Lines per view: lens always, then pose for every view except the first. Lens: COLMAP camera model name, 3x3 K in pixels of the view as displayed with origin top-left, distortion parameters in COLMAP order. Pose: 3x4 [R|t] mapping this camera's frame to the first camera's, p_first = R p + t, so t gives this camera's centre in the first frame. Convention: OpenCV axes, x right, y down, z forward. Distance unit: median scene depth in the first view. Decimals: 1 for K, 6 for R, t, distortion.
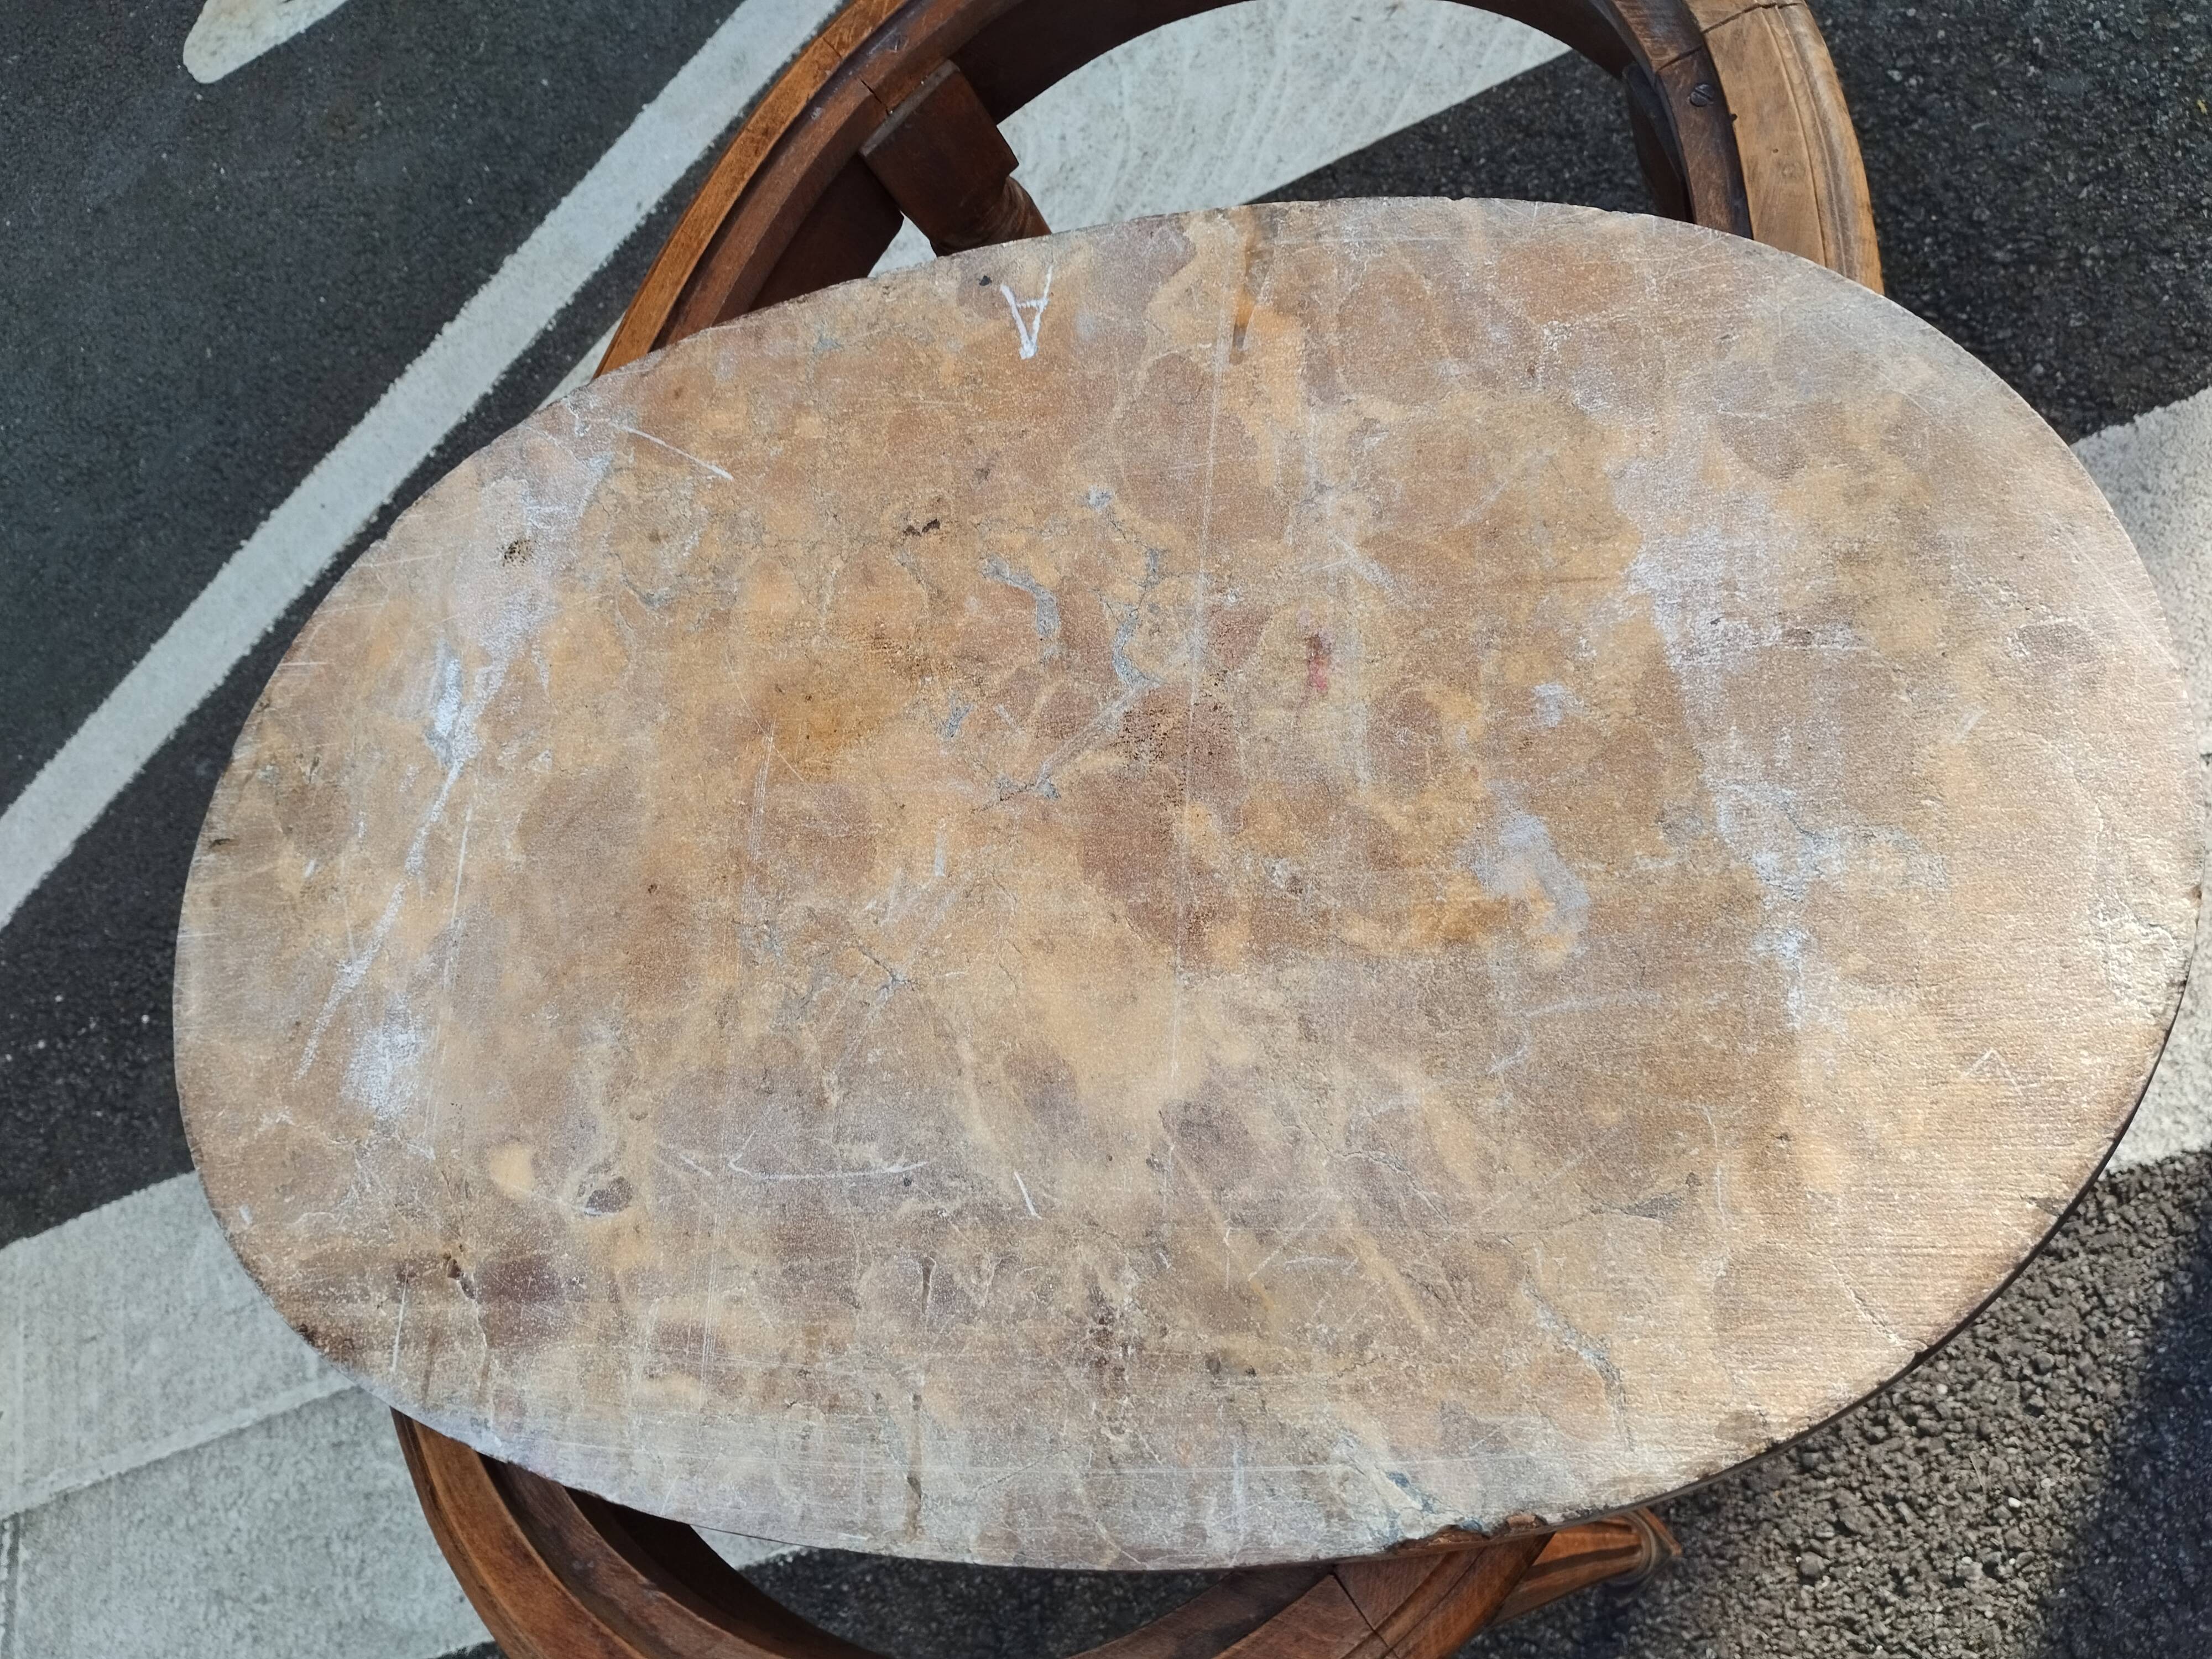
lens RADIAL K [[1843.3, 0, 1082.3], [0, 1843.3, 820.8], [0, 0, 1]] dist [0.090870, -0.136265]
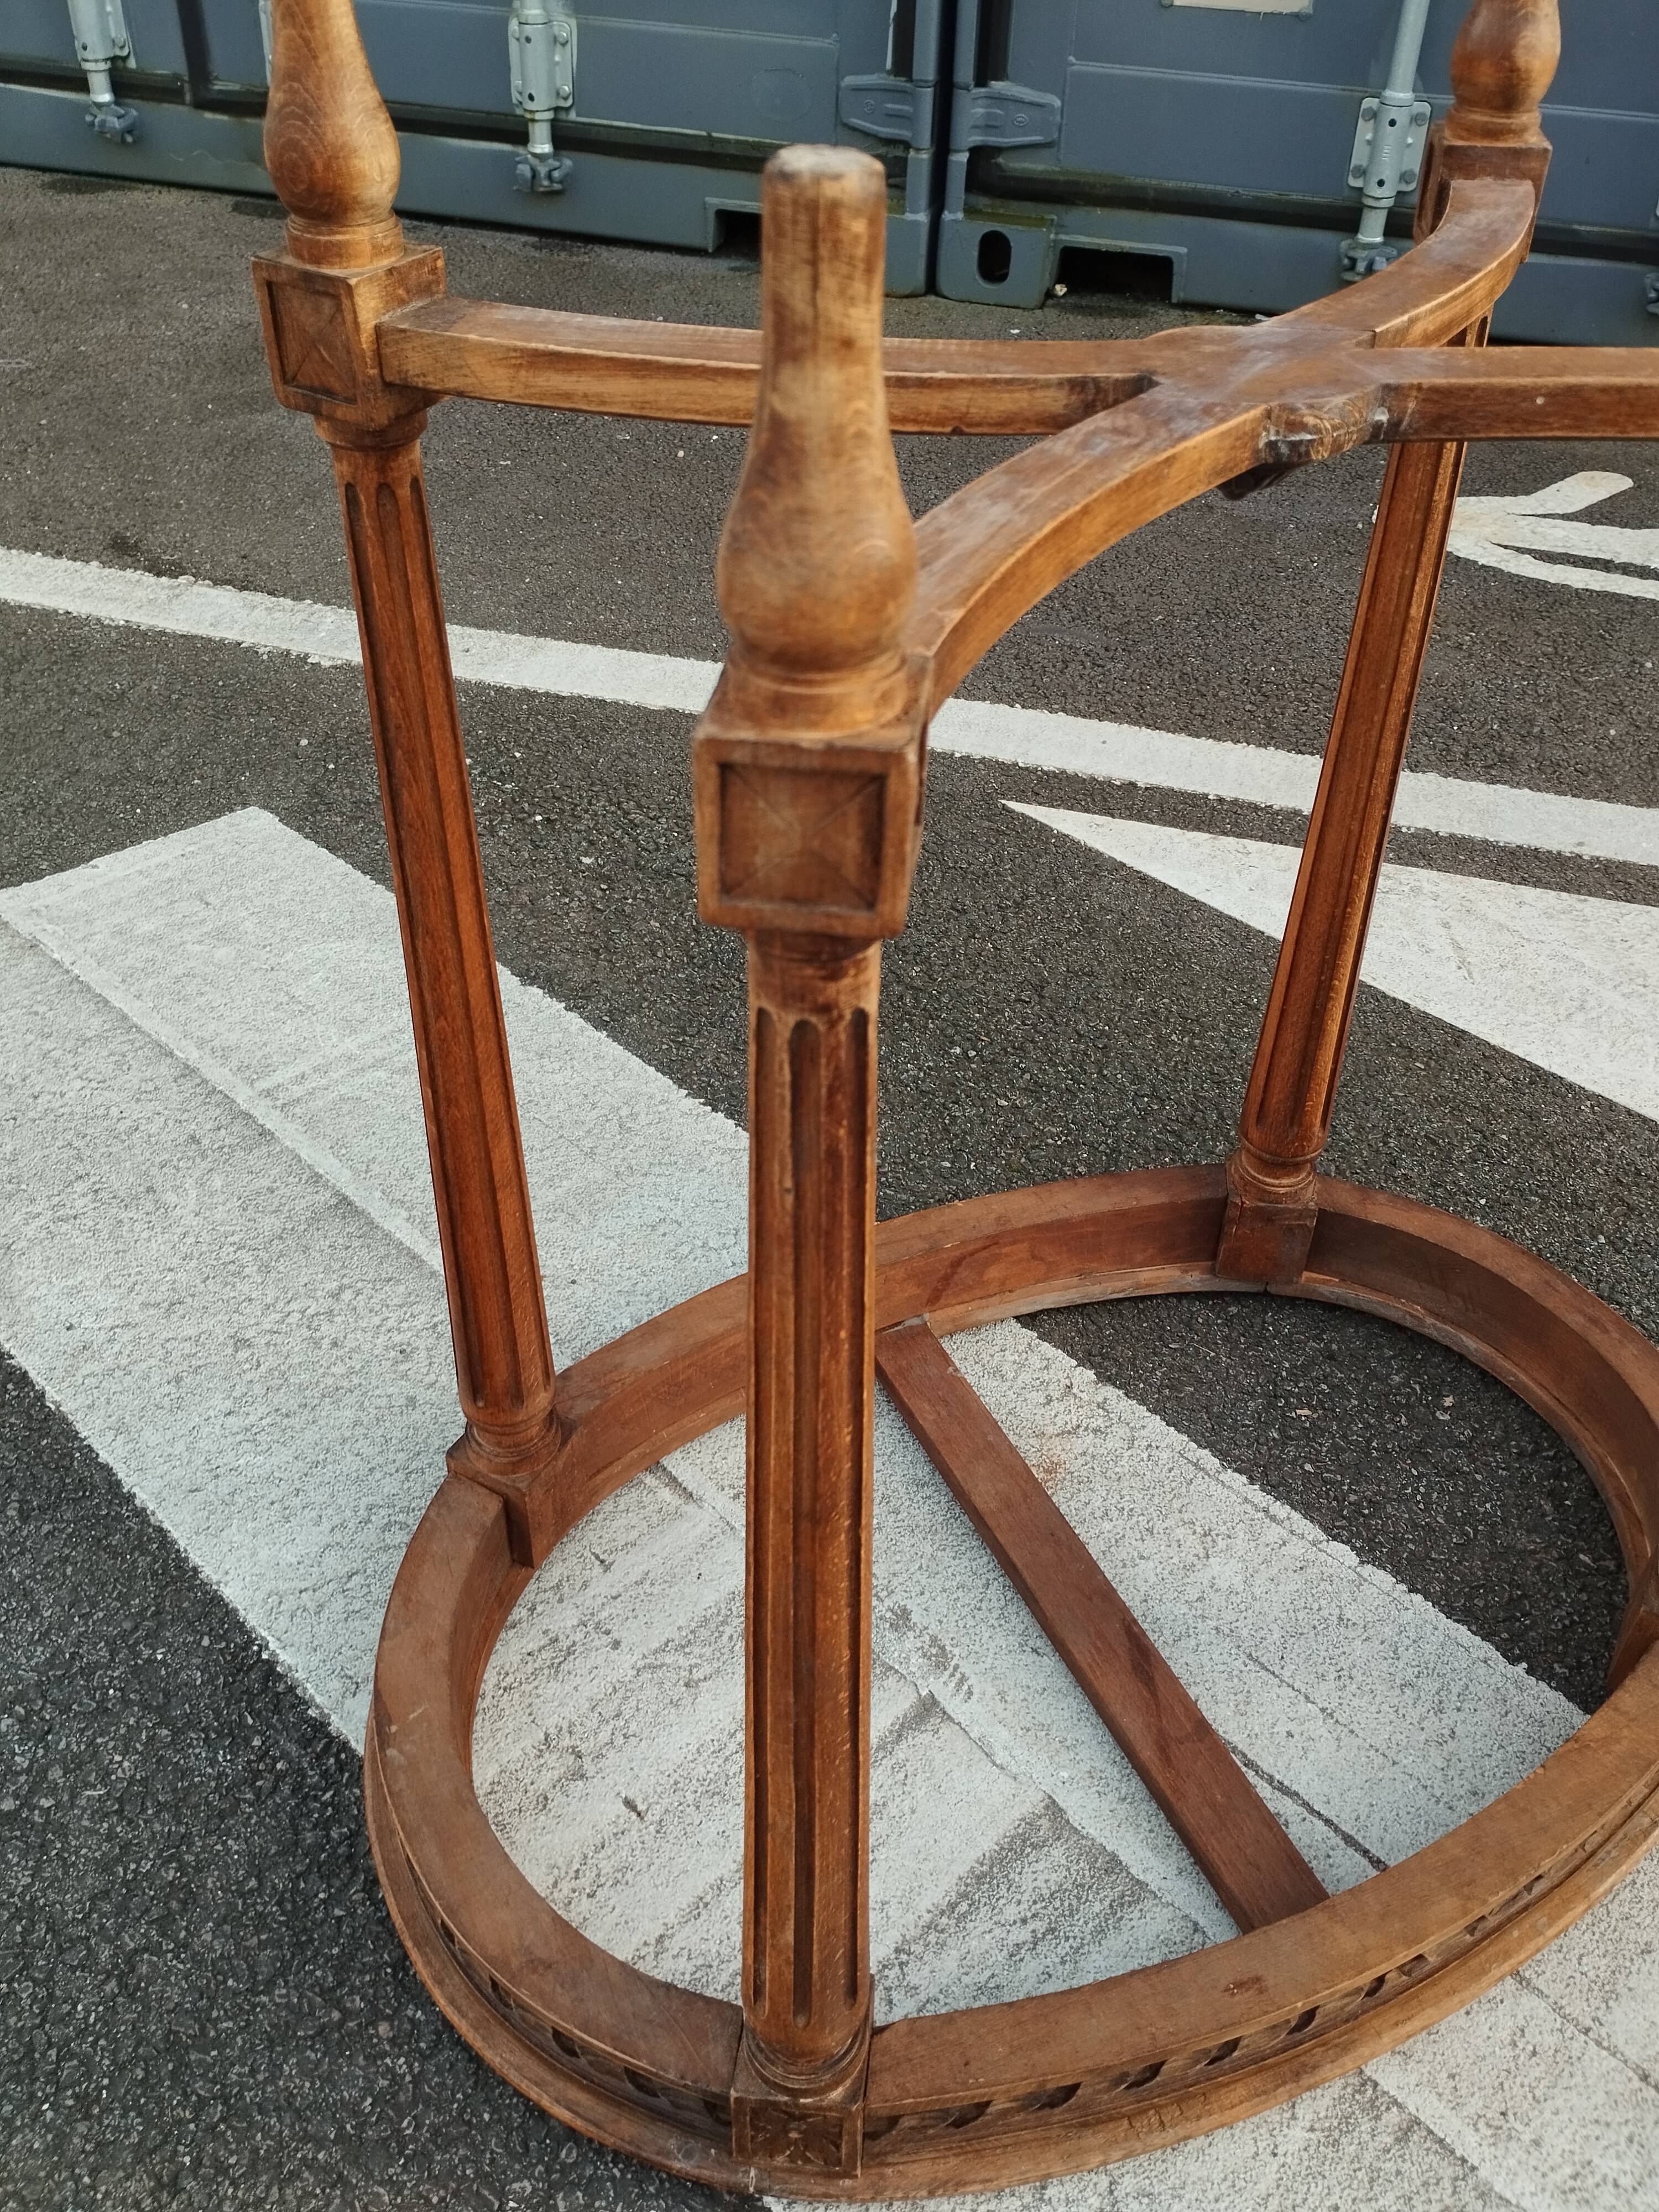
lens RADIAL K [[1831.6, 0, 842.4], [0, 1831.6, 1118.4], [0, 0, 1]] dist [0.064496, -0.079291]
pose [[0.464920, 0.800886, -0.377402, 0.042645], [-0.881824, 0.456908, -0.116709, 0.171199], [0.078967, 0.387062, 0.918666, 0.261285]]
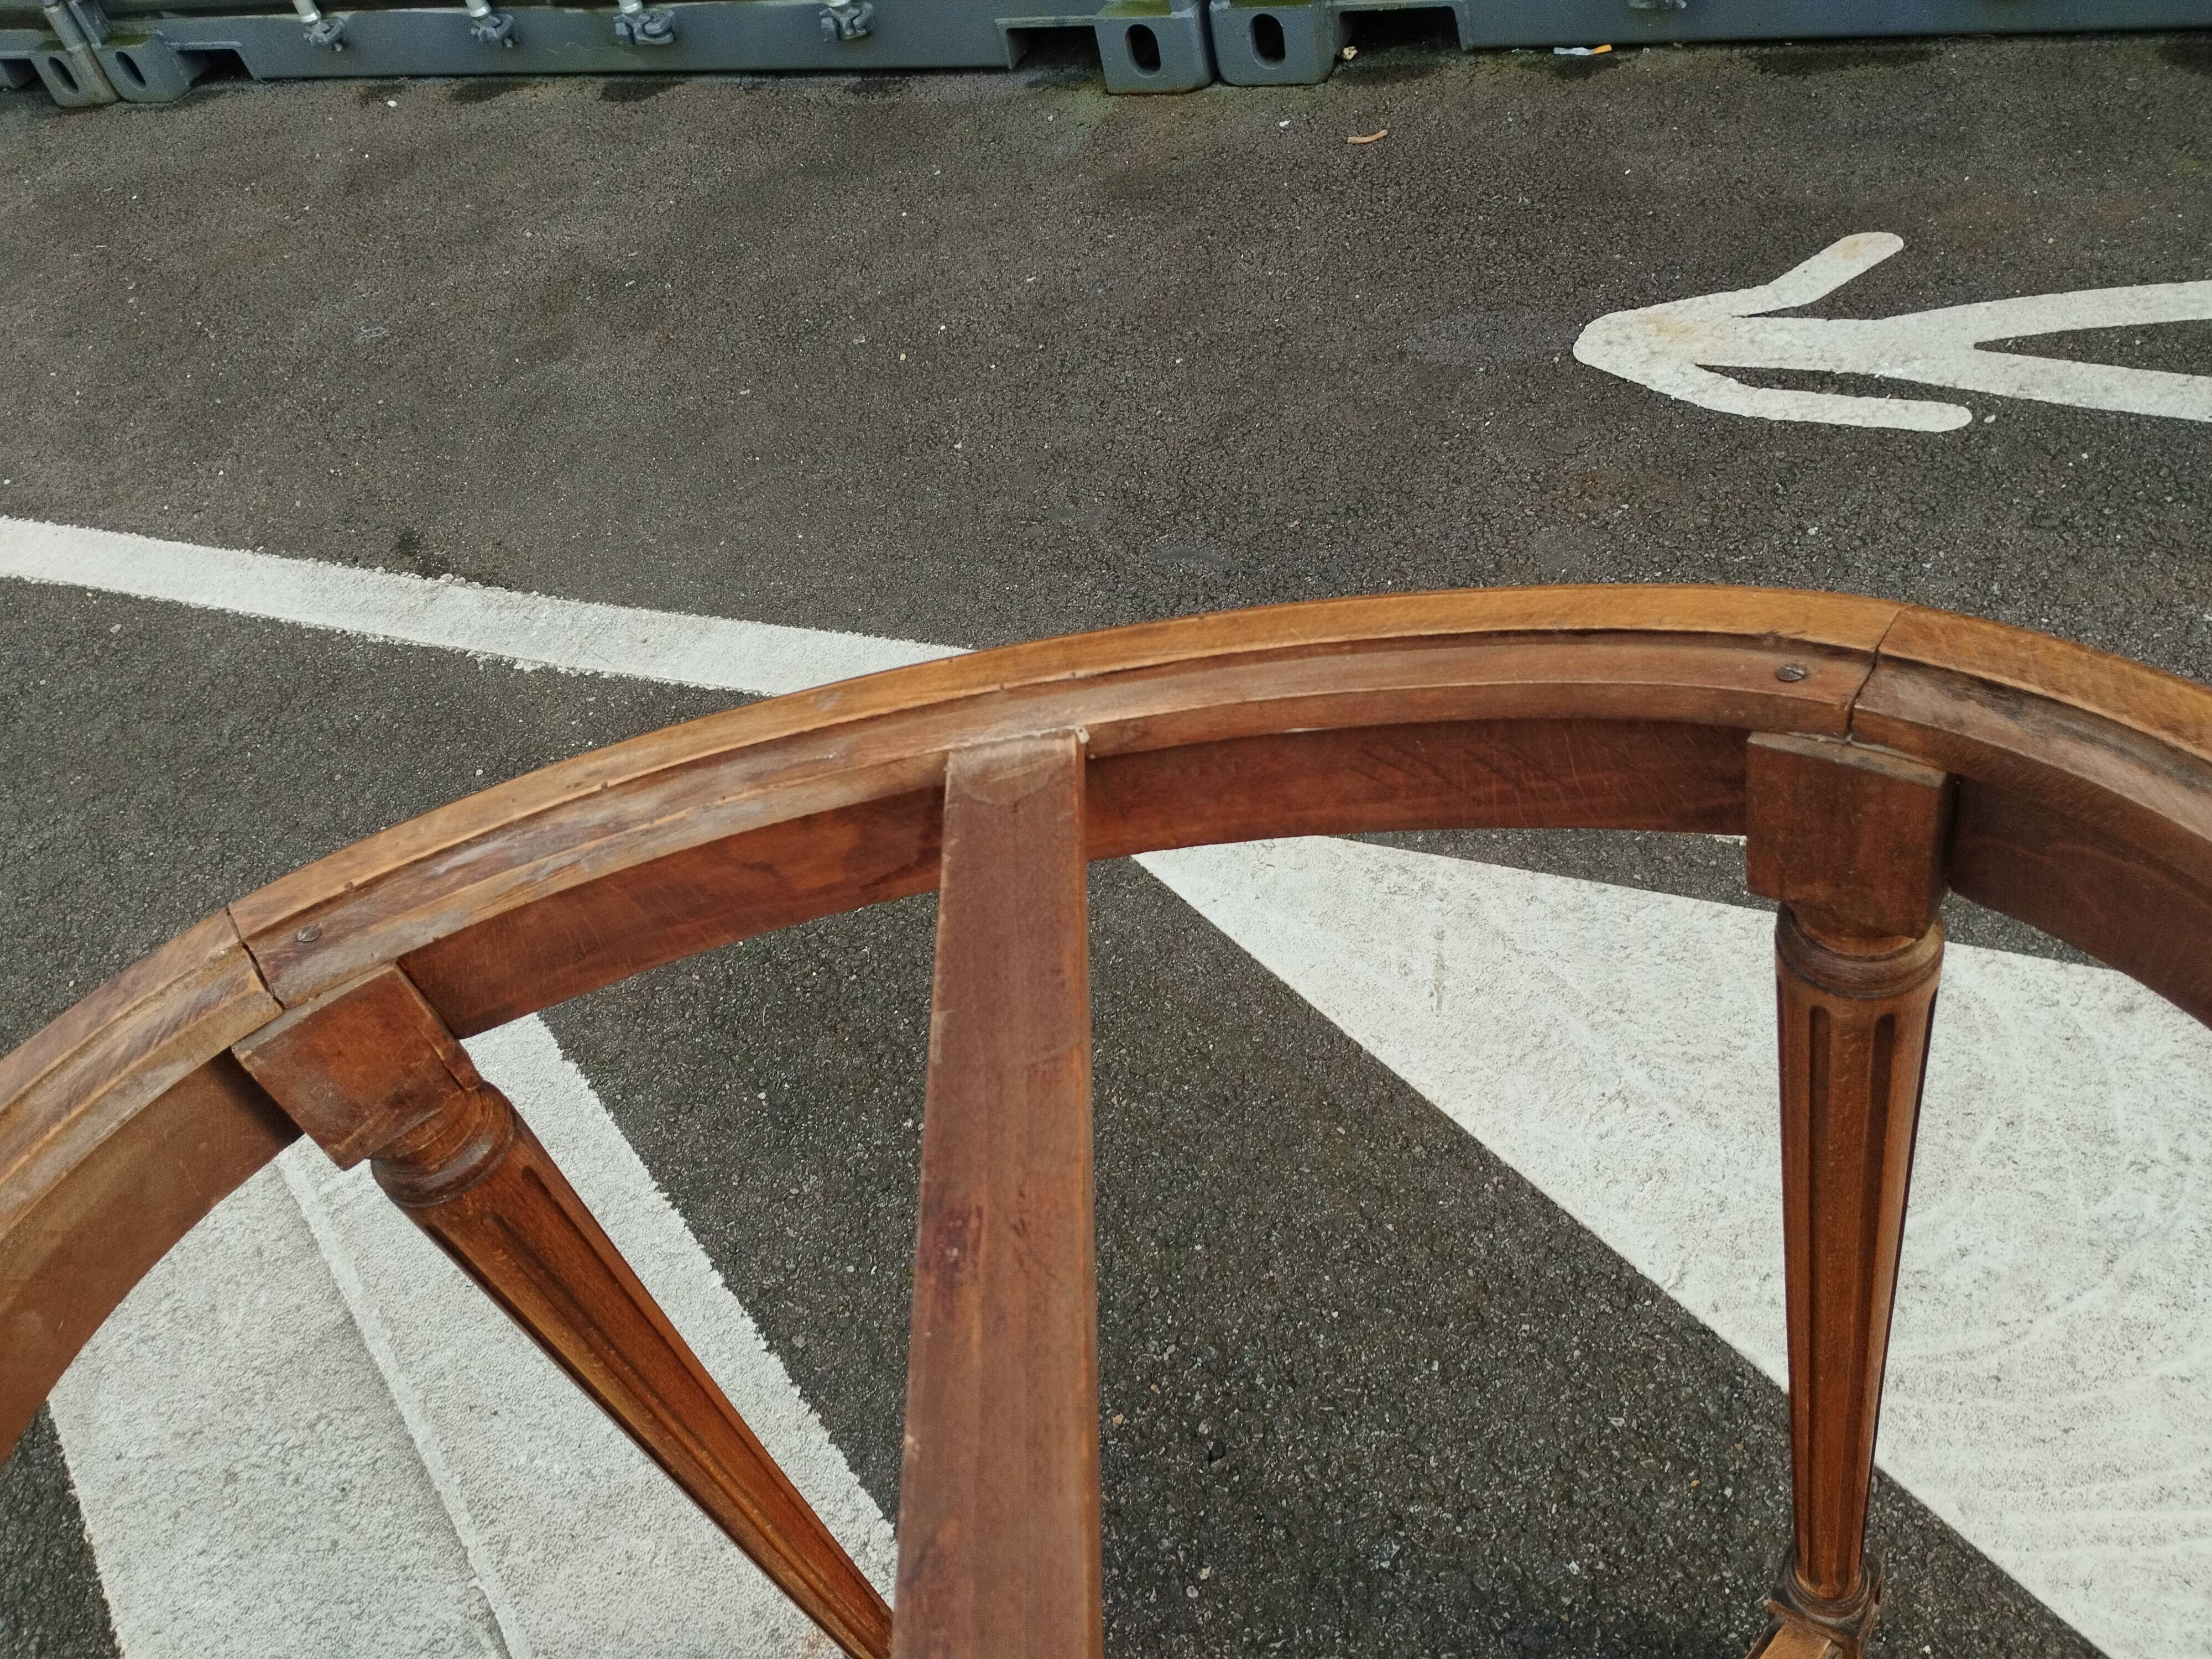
lens RADIAL K [[1842.5, 0, 1112.1], [0, 1842.5, 830.9], [0, 0, 1]] dist [0.058491, -0.069285]
pose [[0.415260, 0.802480, -0.428469, 0.033373], [-0.834421, 0.523610, 0.171973, -0.332984], [0.362355, 0.286110, 0.887040, 0.227934]]
